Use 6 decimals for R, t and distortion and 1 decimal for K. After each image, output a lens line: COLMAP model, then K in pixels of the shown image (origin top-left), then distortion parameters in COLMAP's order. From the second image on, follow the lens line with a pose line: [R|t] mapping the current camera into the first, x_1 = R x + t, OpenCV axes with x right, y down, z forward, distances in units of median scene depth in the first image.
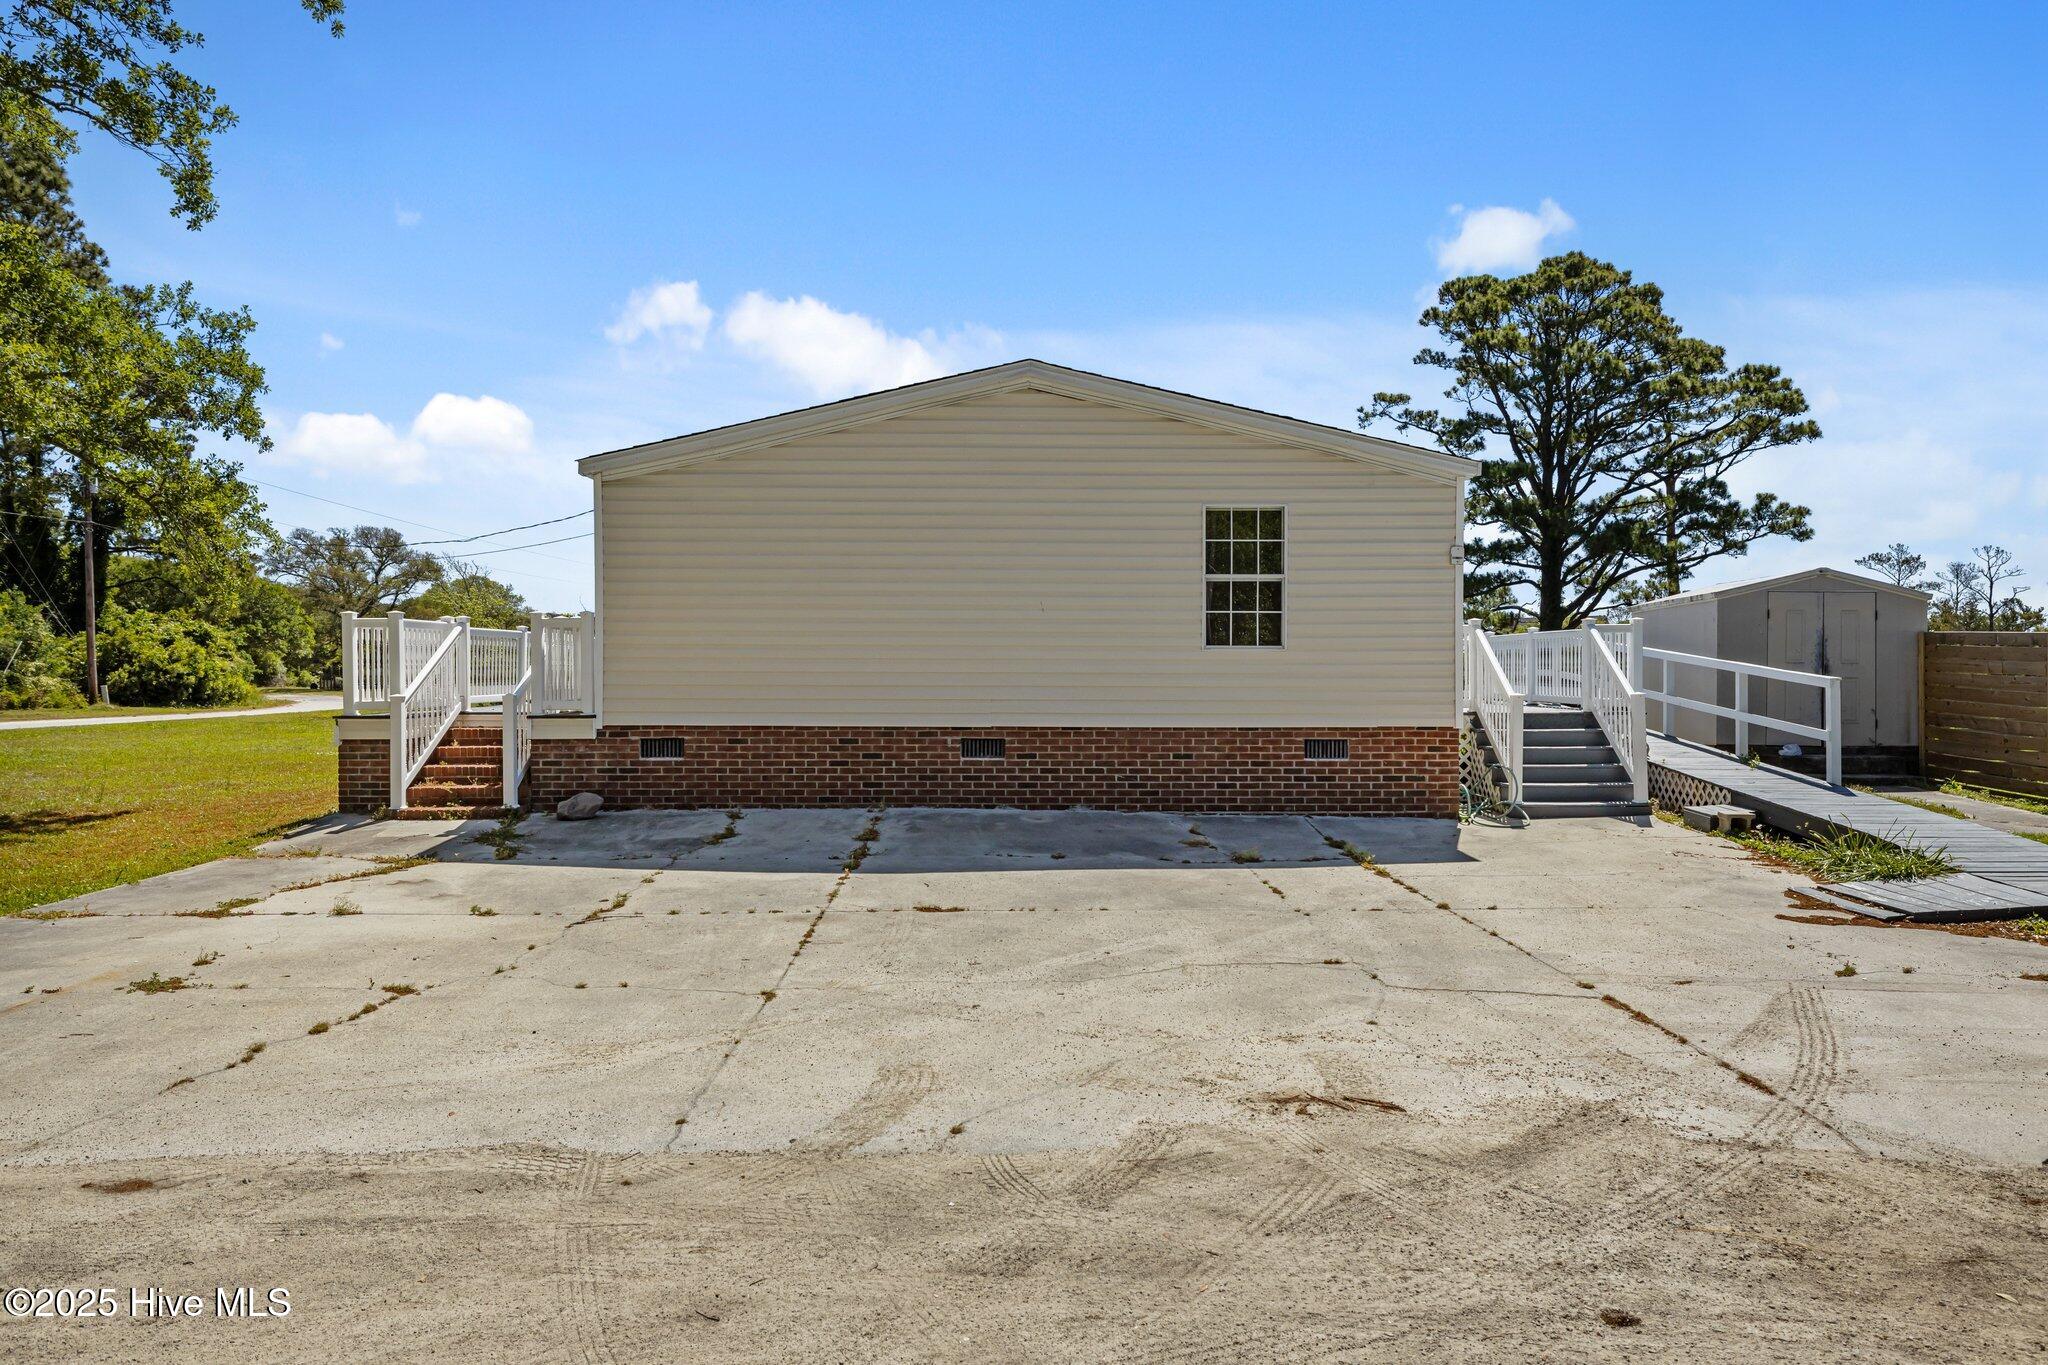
lens RADIAL K [[1507.2, 0, 1019.0], [0, 1507.2, 648.5], [0, 0, 1]] dist [0.004991, 0.008913]
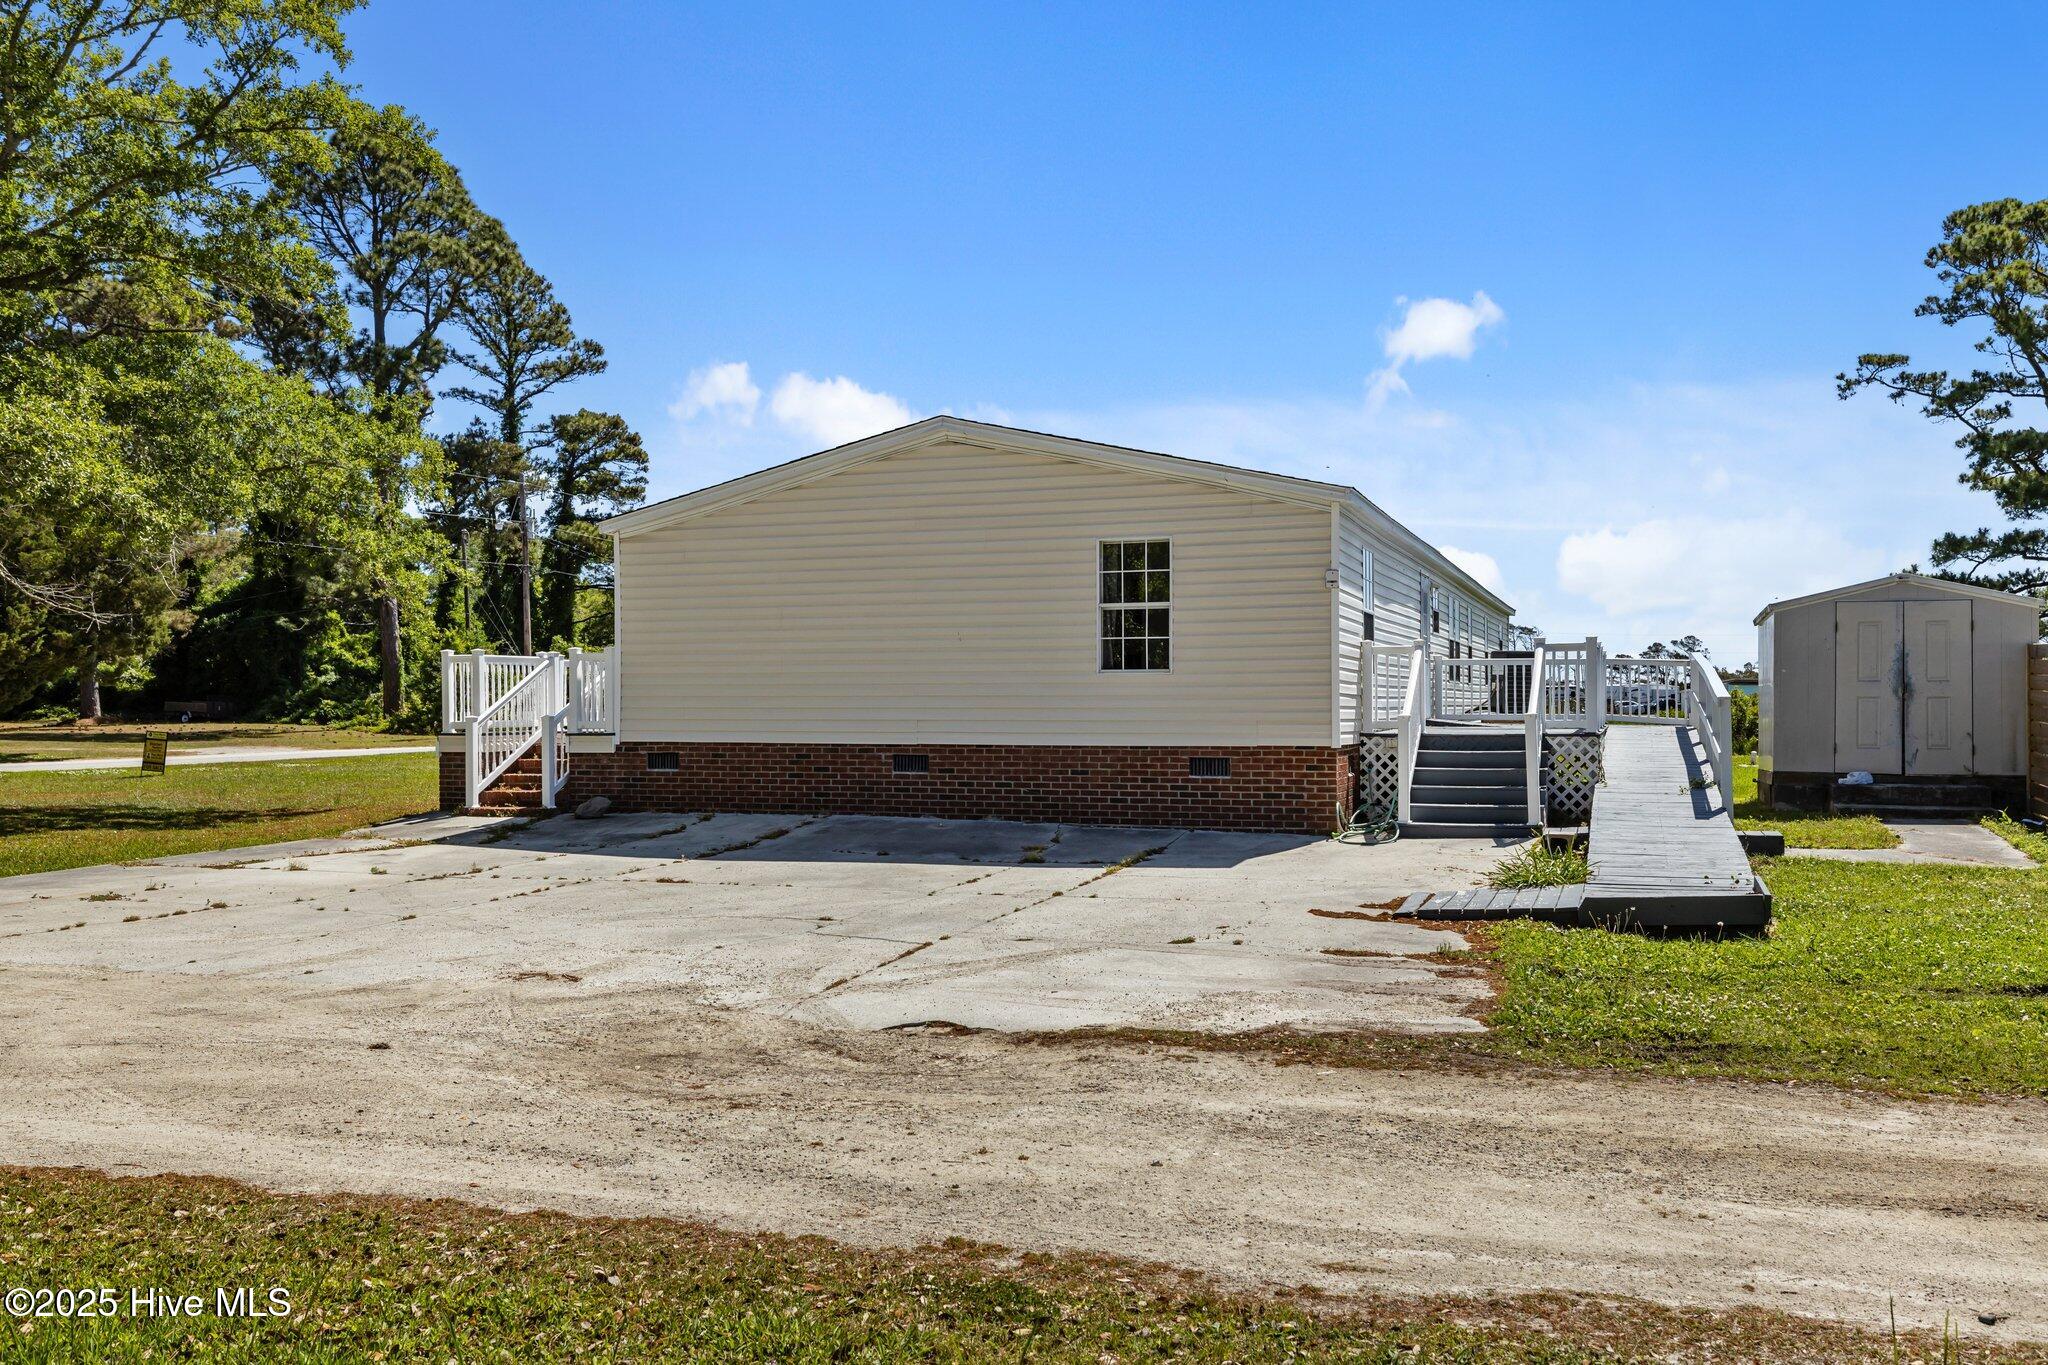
lens RADIAL K [[1725.8, 0, 983.2], [0, 1725.8, 670.2], [0, 0, 1]] dist [0.009933, -0.016219]
pose [[0.934461, -0.010765, -0.355902, 0.140215], [0.009957, 0.999942, -0.004103, 0.000721], [0.355925, 0.000291, 0.934514, -0.052902]]
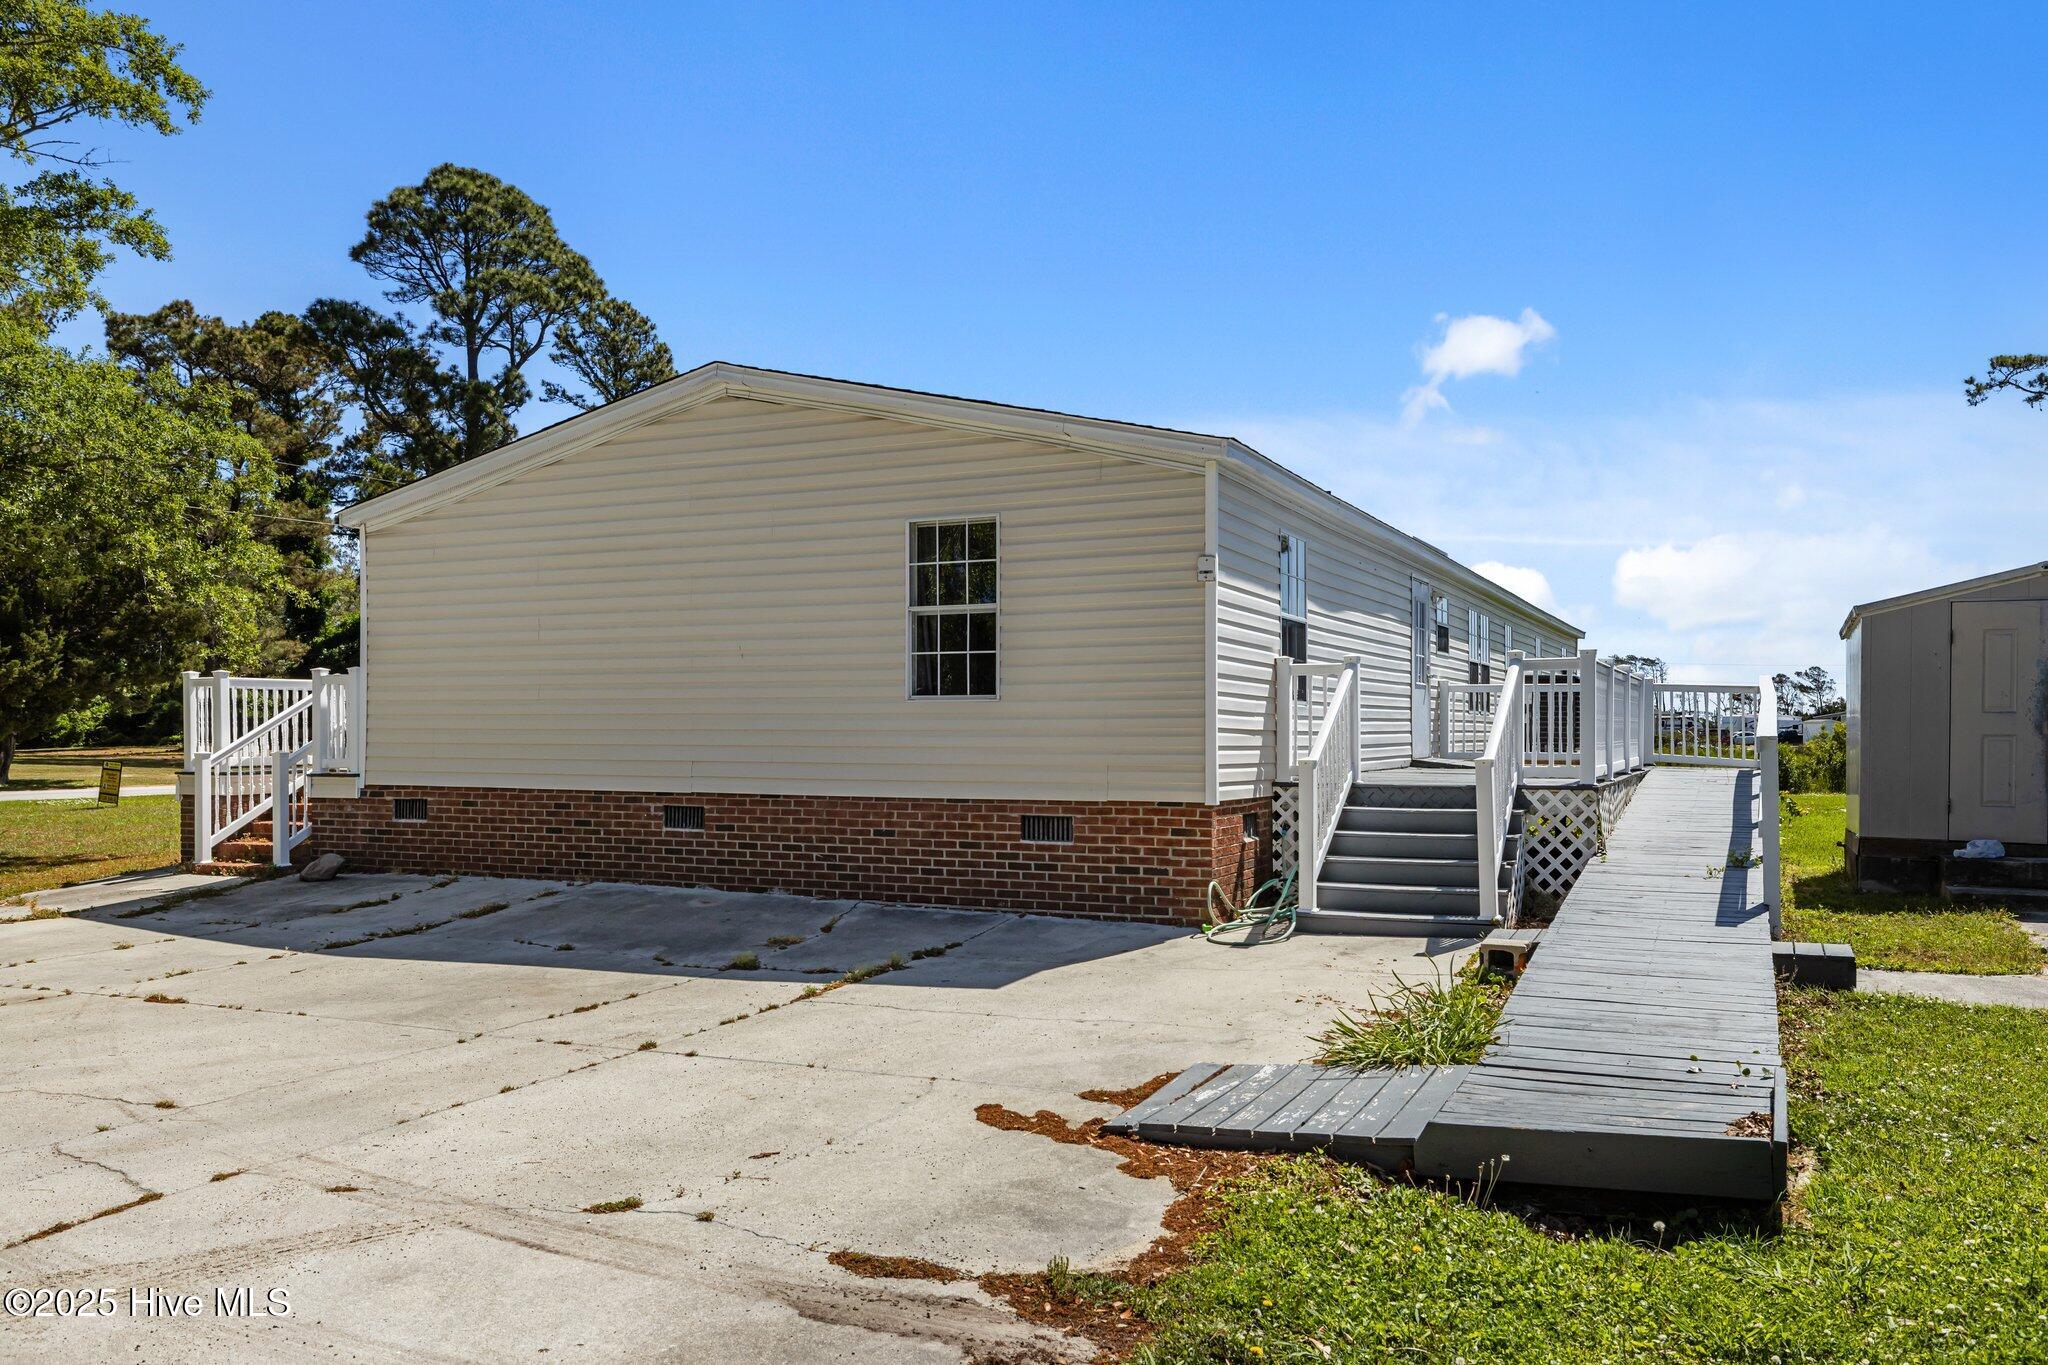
lens RADIAL K [[1598.6, 0, 982.9], [0, 1598.6, 702.8], [0, 0, 1]] dist [0.002616, -0.006504]
pose [[0.896902, -0.008555, -0.442147, 0.154564], [0.007896, 0.999963, -0.003332, 0.001447], [0.442160, -0.000502, 0.896936, 0.073622]]
